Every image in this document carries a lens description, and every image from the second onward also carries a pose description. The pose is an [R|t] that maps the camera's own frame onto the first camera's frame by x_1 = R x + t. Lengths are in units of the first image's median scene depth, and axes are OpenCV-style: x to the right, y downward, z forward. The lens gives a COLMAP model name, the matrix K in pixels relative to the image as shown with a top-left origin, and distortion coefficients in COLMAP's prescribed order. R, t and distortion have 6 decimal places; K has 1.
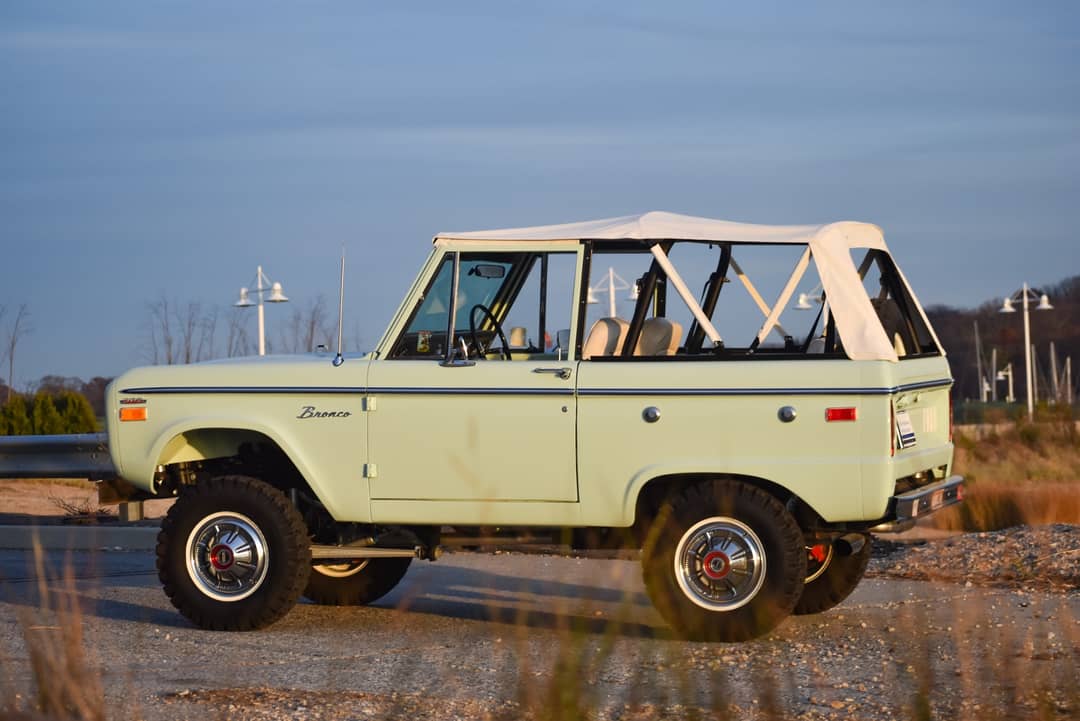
lens RADIAL K [[3674.8, 0, 539.8], [0, 3674.8, 363.2], [0, 0, 1]] dist [-0.313236, 0.000000]
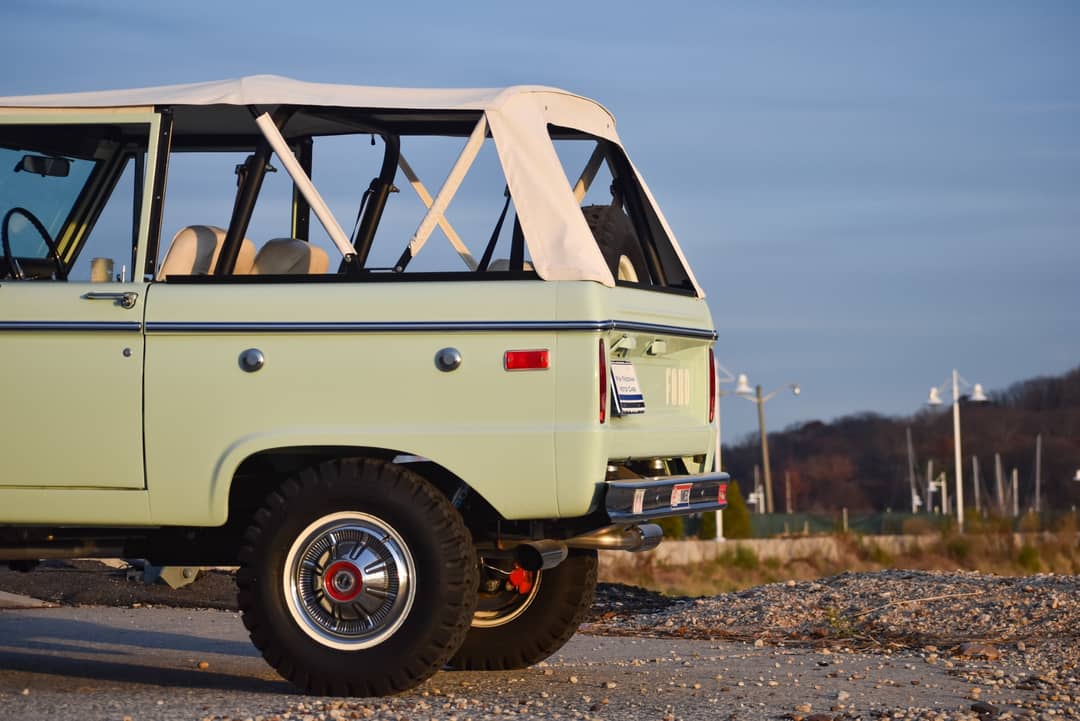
lens RADIAL K [[4137.4, 0, 534.2], [0, 4137.4, 365.7], [0, 0, 1]] dist [0.265021, 0.000000]
pose [[0.999614, 0.011502, 0.025292, 0.060855], [-0.010763, 0.999517, -0.029155, 0.035421], [-0.025615, 0.028871, 0.999255, 0.221842]]
